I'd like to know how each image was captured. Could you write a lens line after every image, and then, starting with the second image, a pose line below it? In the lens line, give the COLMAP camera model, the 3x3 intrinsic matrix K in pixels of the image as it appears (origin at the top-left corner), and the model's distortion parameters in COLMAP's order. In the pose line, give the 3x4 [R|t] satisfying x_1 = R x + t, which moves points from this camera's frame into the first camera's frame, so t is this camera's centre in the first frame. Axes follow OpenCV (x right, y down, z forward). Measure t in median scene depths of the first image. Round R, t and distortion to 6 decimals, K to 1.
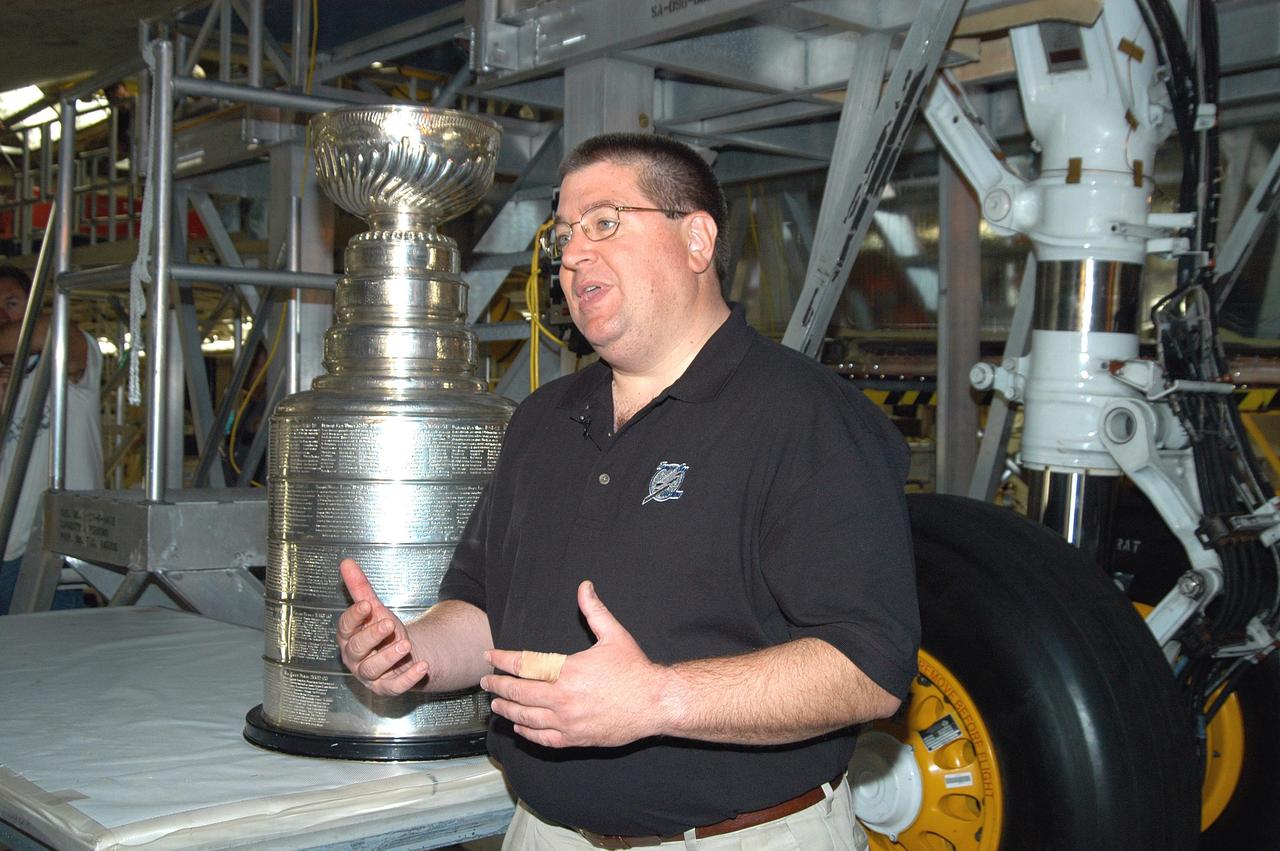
lens RADIAL K [[1504.8, 0, 640.0], [0, 1504.8, 425.5], [0, 0, 1]] dist [0.029319, -0.011940]
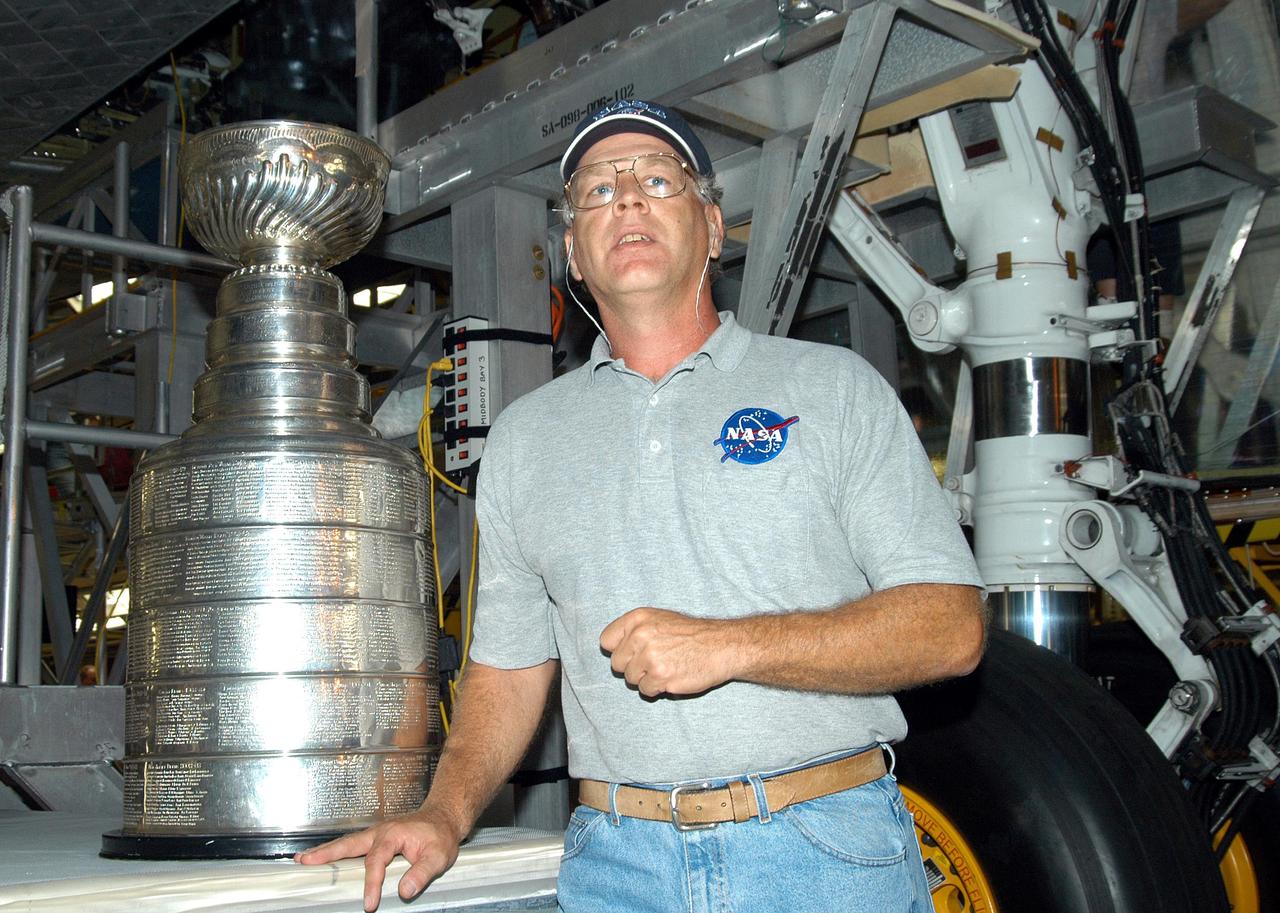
lens RADIAL K [[1559.9, 0, 571.3], [0, 1559.9, 455.0], [0, 0, 1]] dist [-0.043524, 0.081658]
pose [[0.998401, -0.044827, 0.034428, -0.017769], [0.050367, 0.982007, -0.182003, 0.108978], [-0.025650, 0.183447, 0.982695, 0.085672]]
